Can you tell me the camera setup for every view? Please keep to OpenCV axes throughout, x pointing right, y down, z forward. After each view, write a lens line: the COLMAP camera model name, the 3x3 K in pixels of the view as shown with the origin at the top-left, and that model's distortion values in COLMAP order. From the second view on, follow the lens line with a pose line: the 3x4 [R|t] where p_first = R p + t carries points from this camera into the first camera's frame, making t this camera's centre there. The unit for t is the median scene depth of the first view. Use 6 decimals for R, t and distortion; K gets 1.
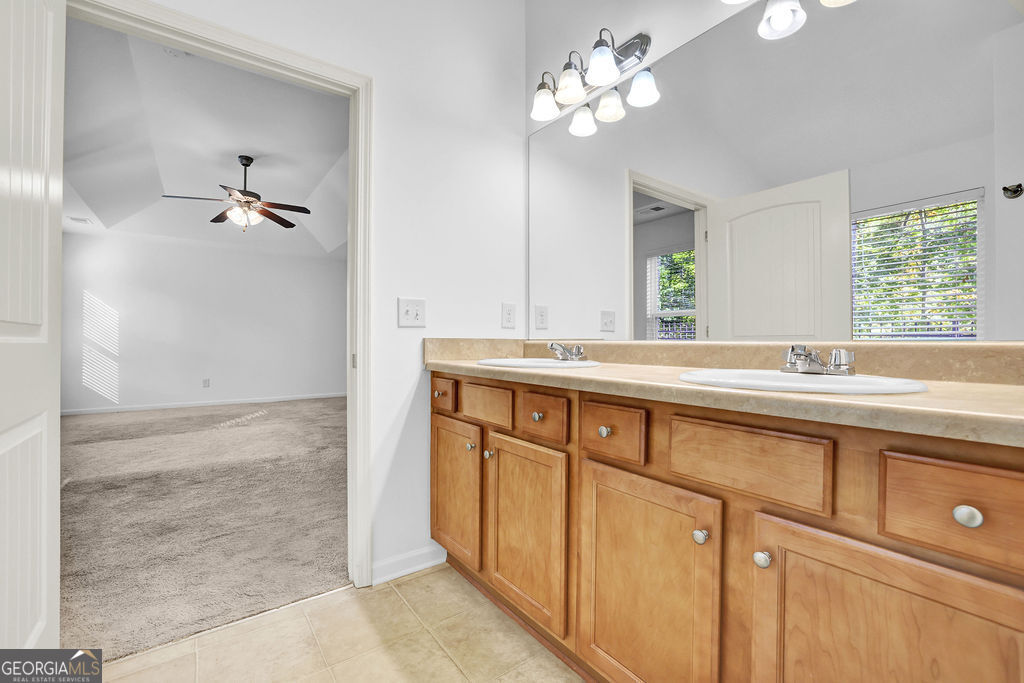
lens RADIAL K [[439.7, 0, 508.0], [0, 439.7, 335.3], [0, 0, 1]] dist [-0.047591, 0.015995]
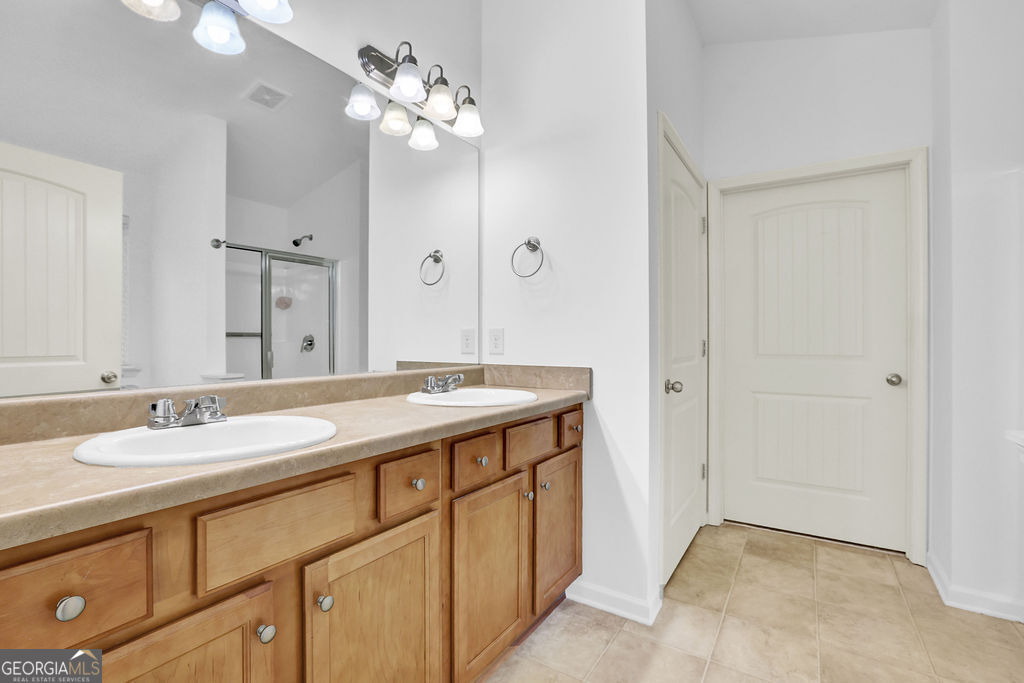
lens RADIAL K [[466.1, 0, 512.0], [0, 466.1, 341.5], [0, 0, 1]] dist [-0.000511, 0.000194]
pose [[-0.367325, -0.007682, 0.930061, -0.826280], [-0.026090, 0.999658, -0.002047, -0.085665], [-0.929727, -0.025017, -0.367399, 1.195357]]
